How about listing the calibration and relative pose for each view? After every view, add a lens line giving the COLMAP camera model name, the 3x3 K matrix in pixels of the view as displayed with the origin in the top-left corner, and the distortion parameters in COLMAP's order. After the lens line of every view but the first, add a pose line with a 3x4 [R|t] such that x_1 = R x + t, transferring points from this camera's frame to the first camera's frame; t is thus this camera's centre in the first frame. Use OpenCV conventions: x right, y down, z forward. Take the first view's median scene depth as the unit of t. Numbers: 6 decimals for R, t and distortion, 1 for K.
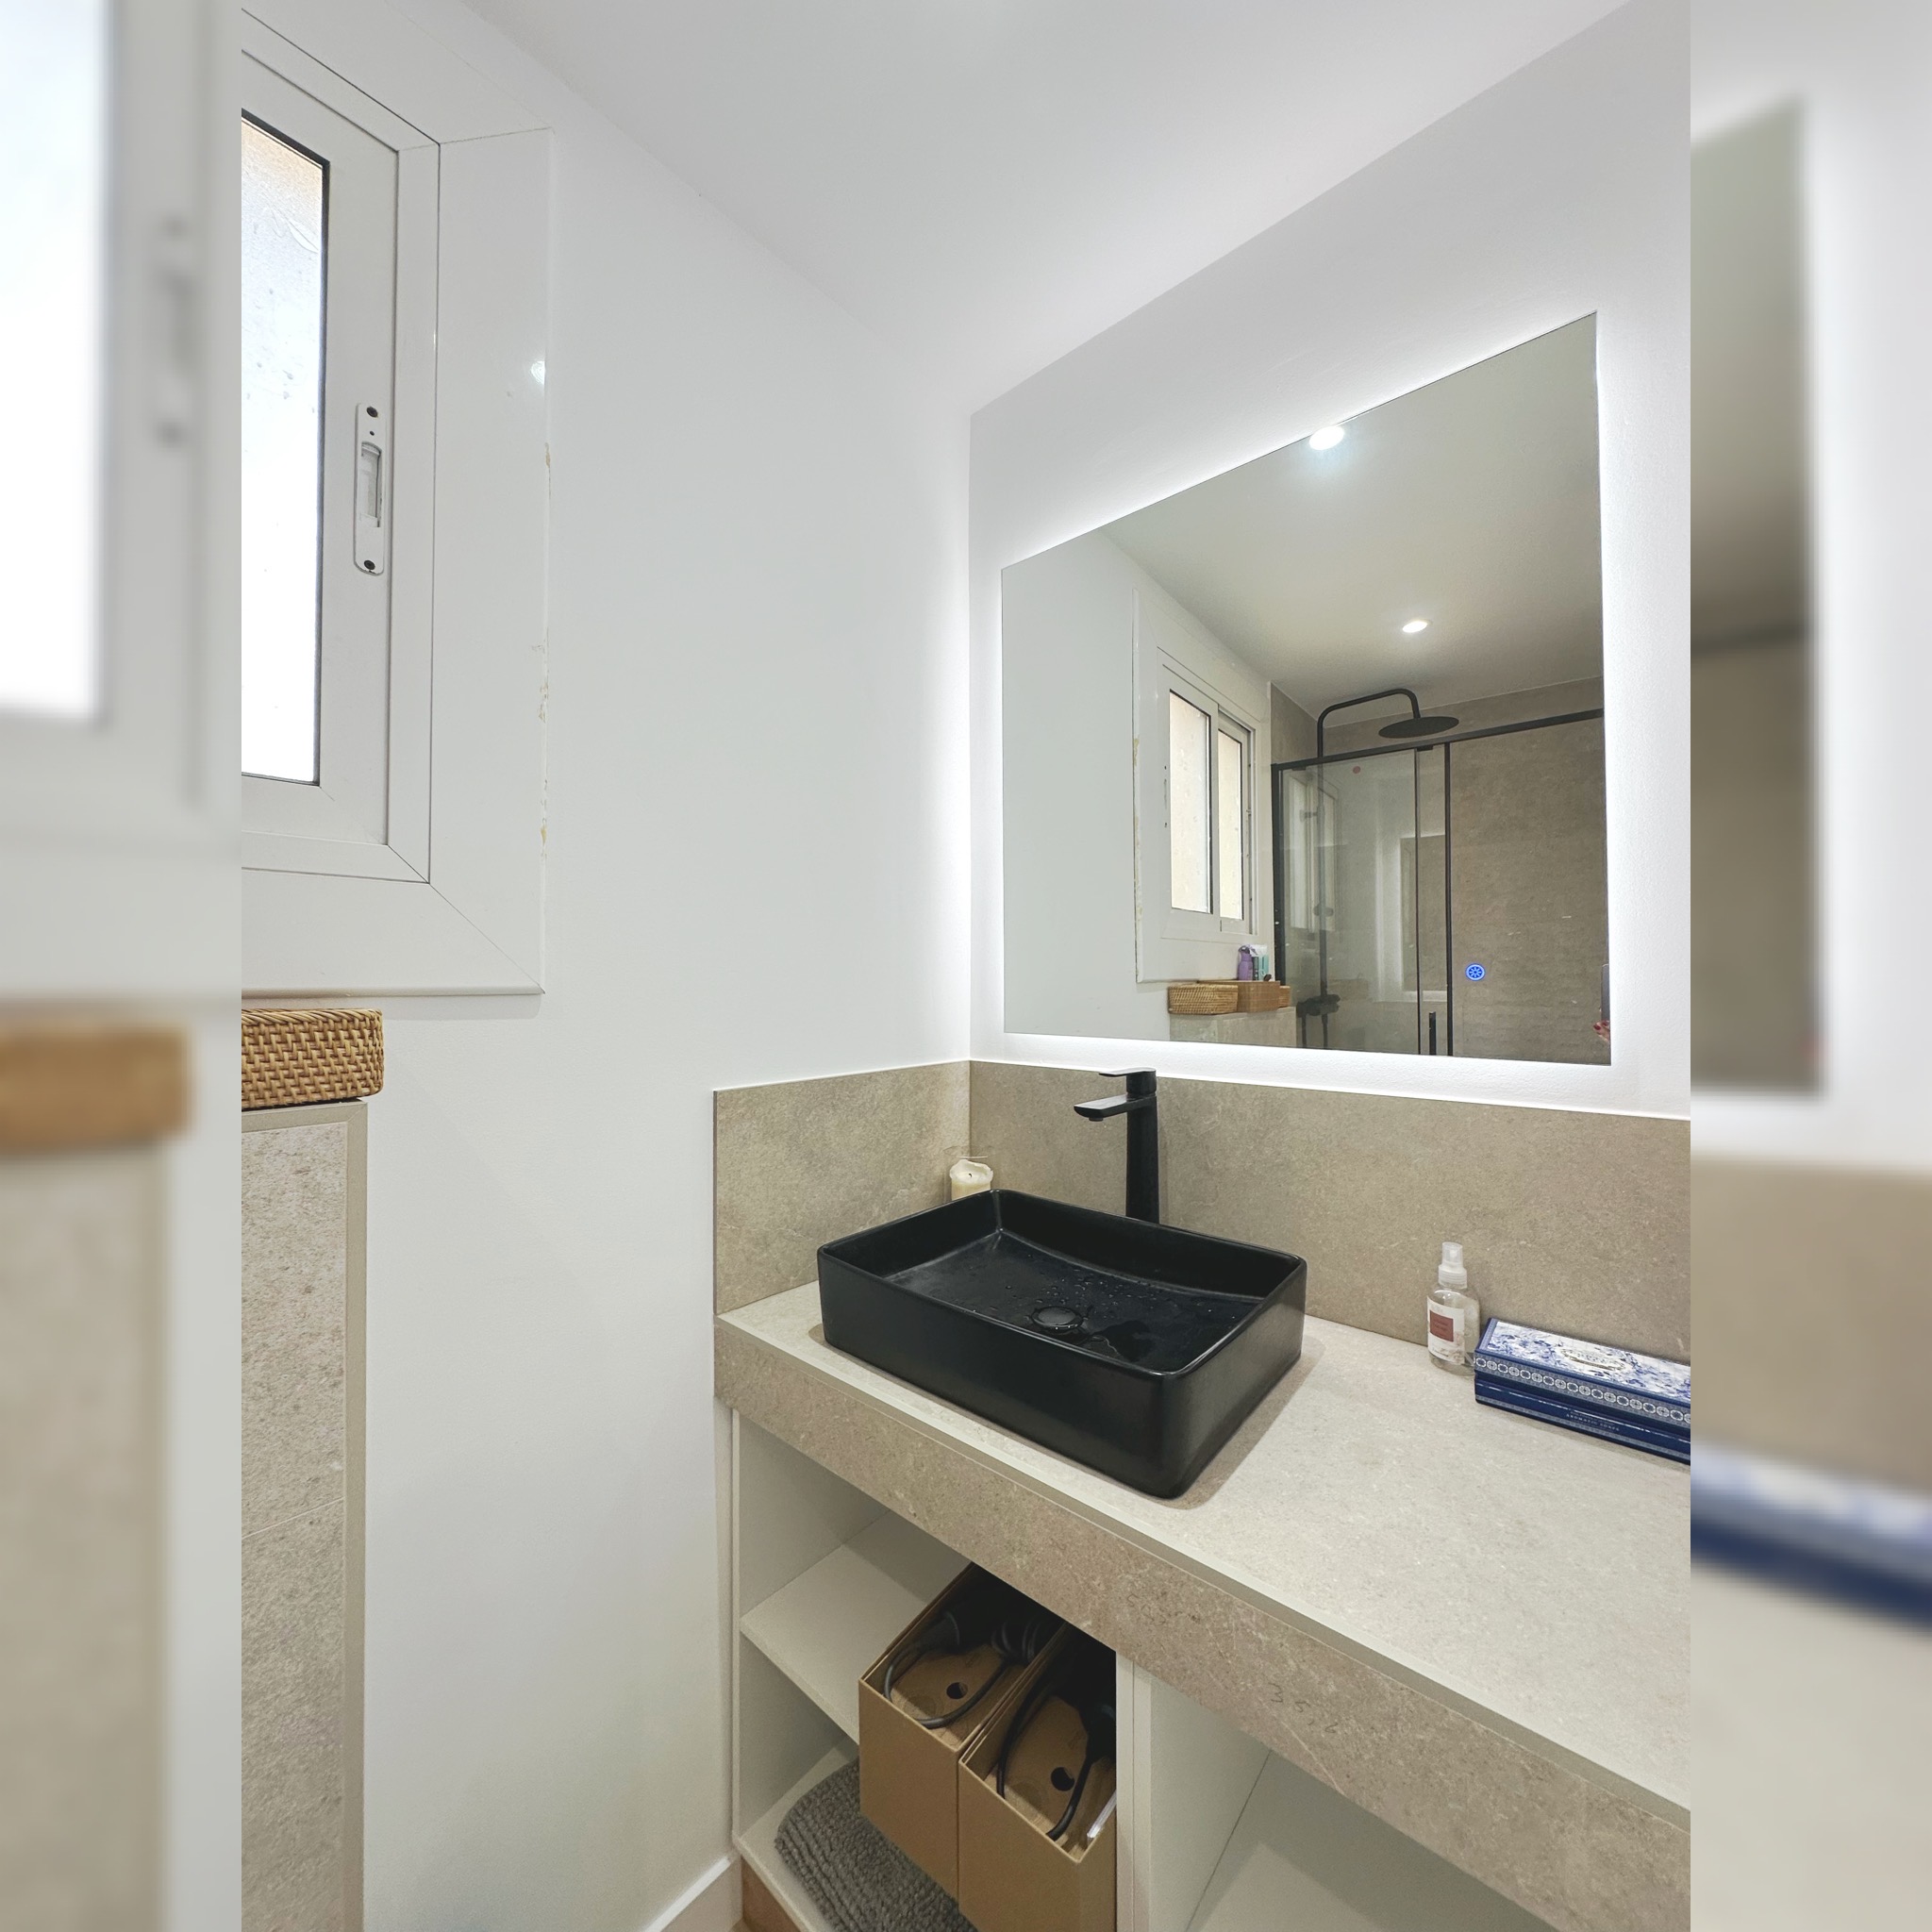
lens RADIAL K [[783.2, 0, 965.2], [0, 783.2, 966.4], [0, 0, 1]] dist [-0.004150, -0.000062]
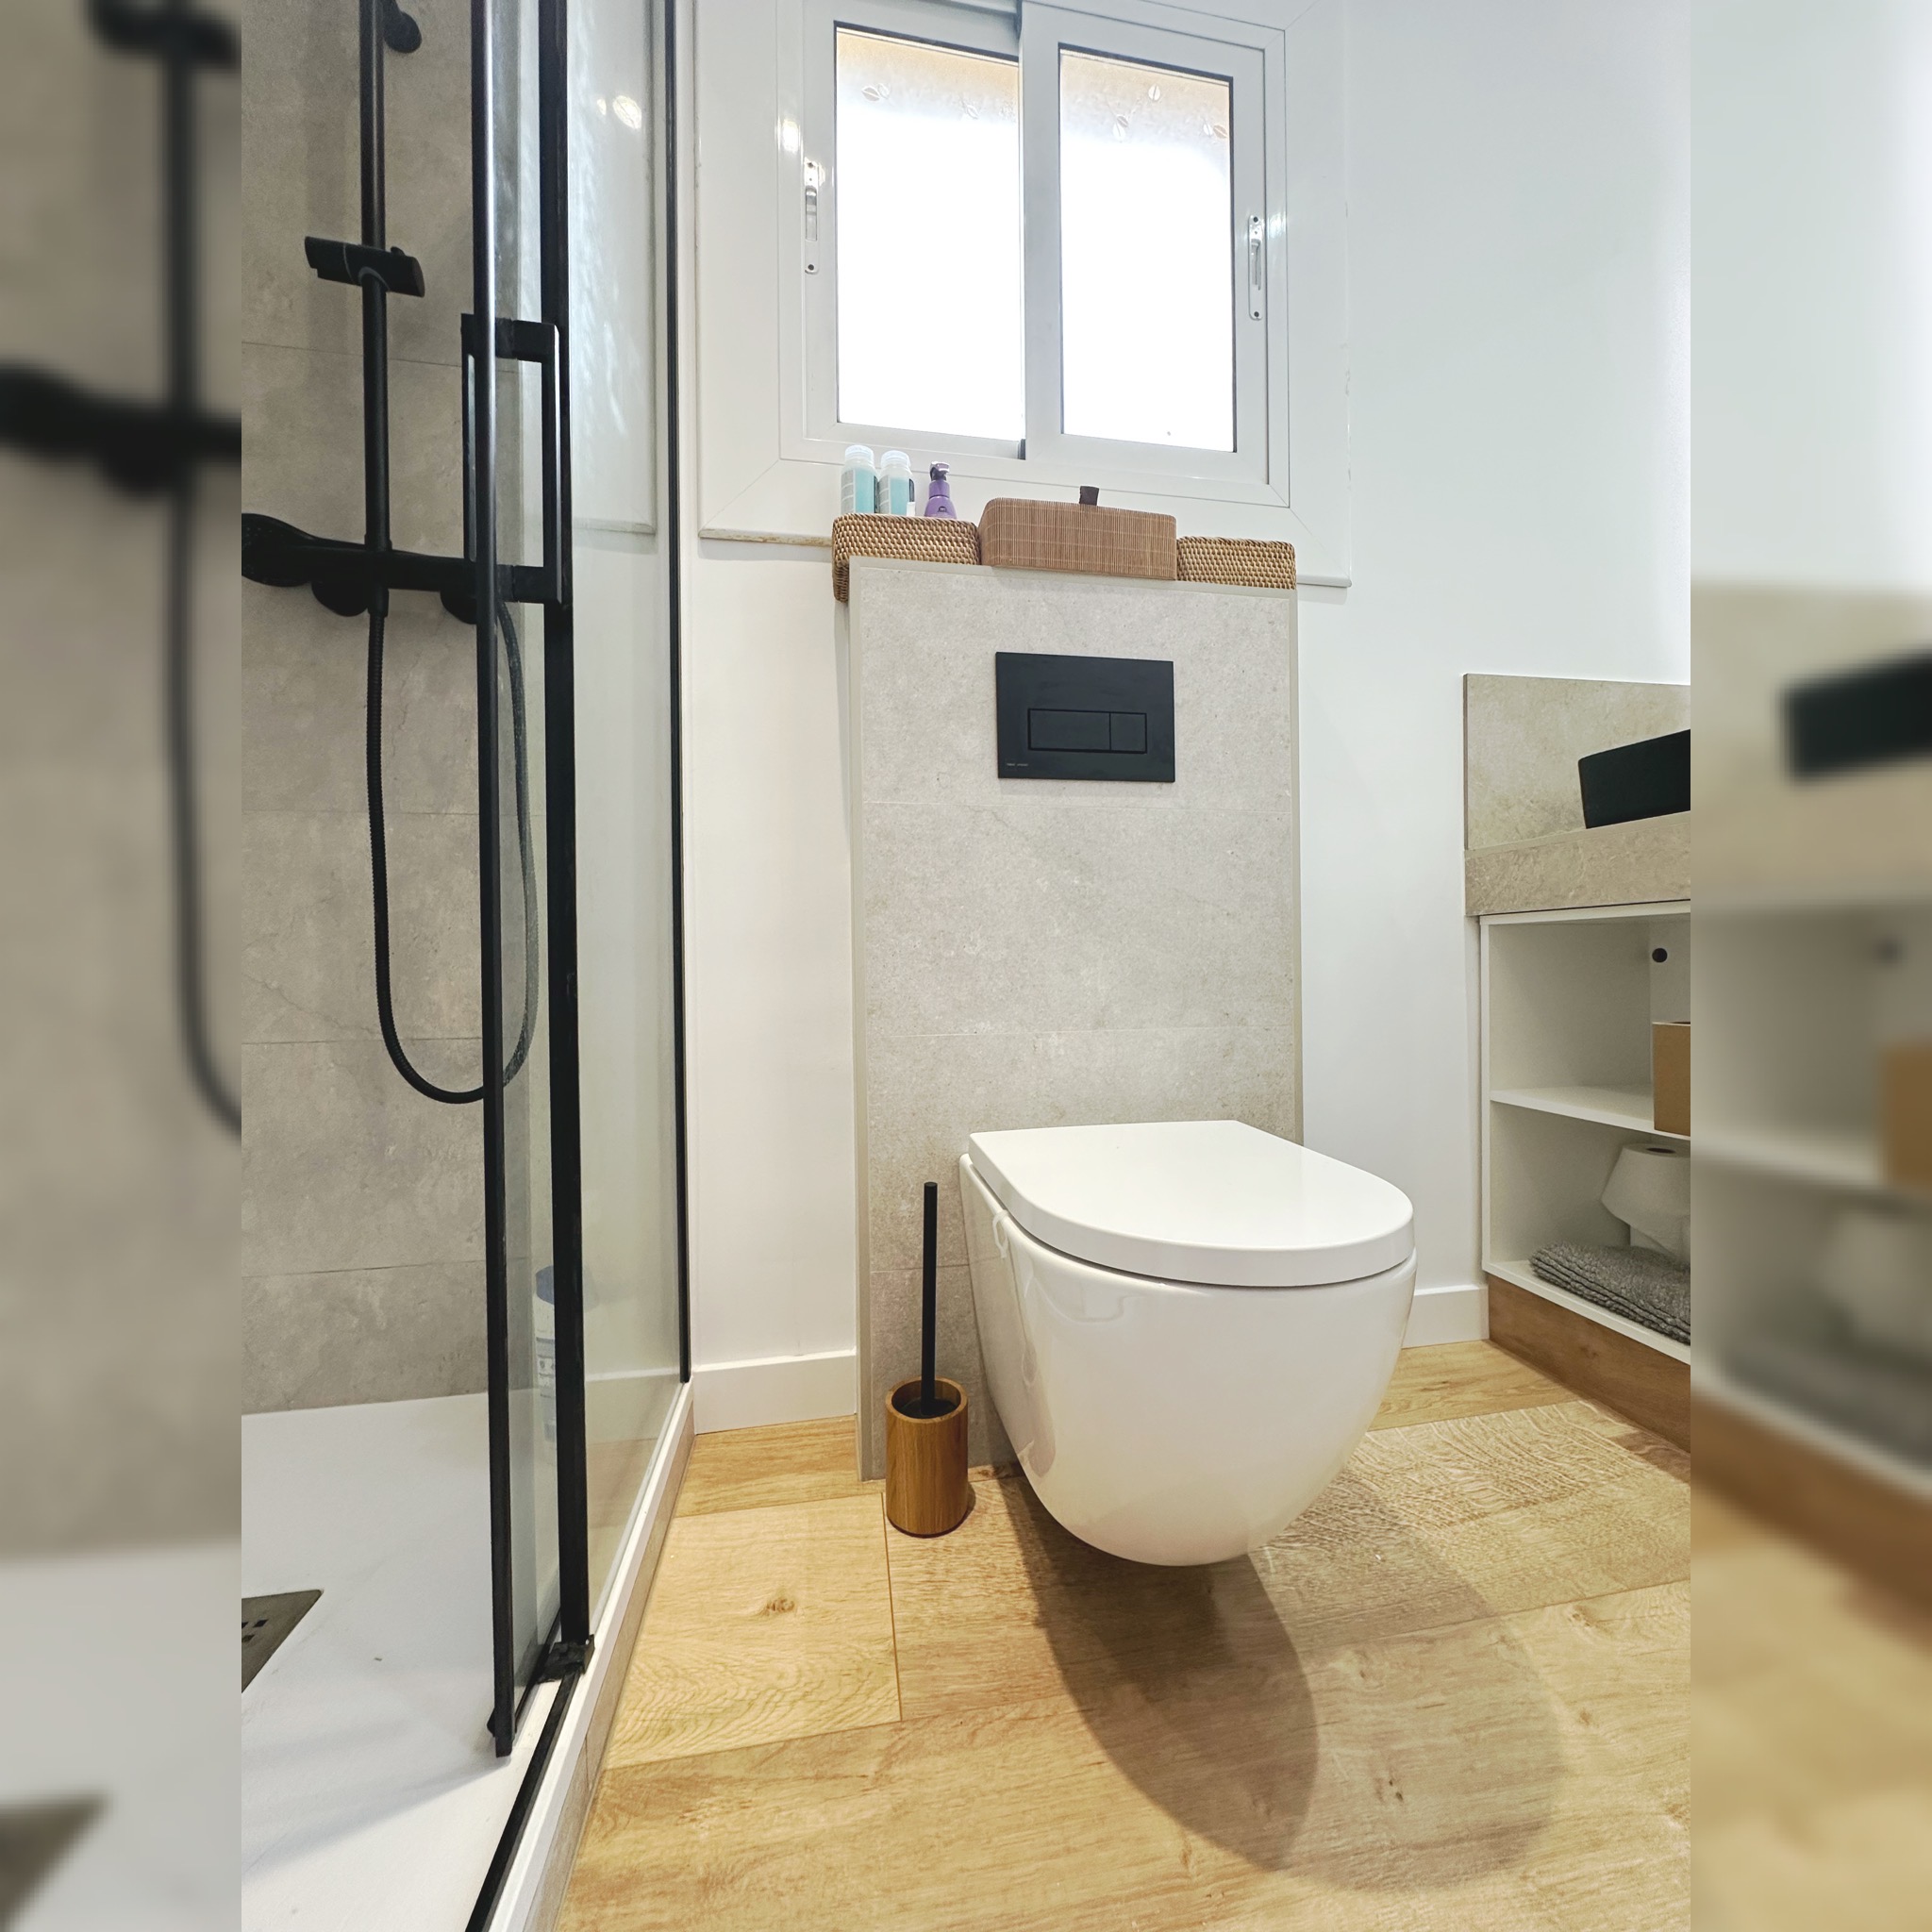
lens RADIAL K [[783.2, 0, 962.6], [0, 783.2, 962.2], [0, 0, 1]] dist [-0.004150, -0.000062]
pose [[0.783060, -0.003408, -0.621937, -0.190930], [0.018148, 0.999684, 0.017371, 0.659314], [0.621682, -0.024890, 0.782875, -0.571955]]
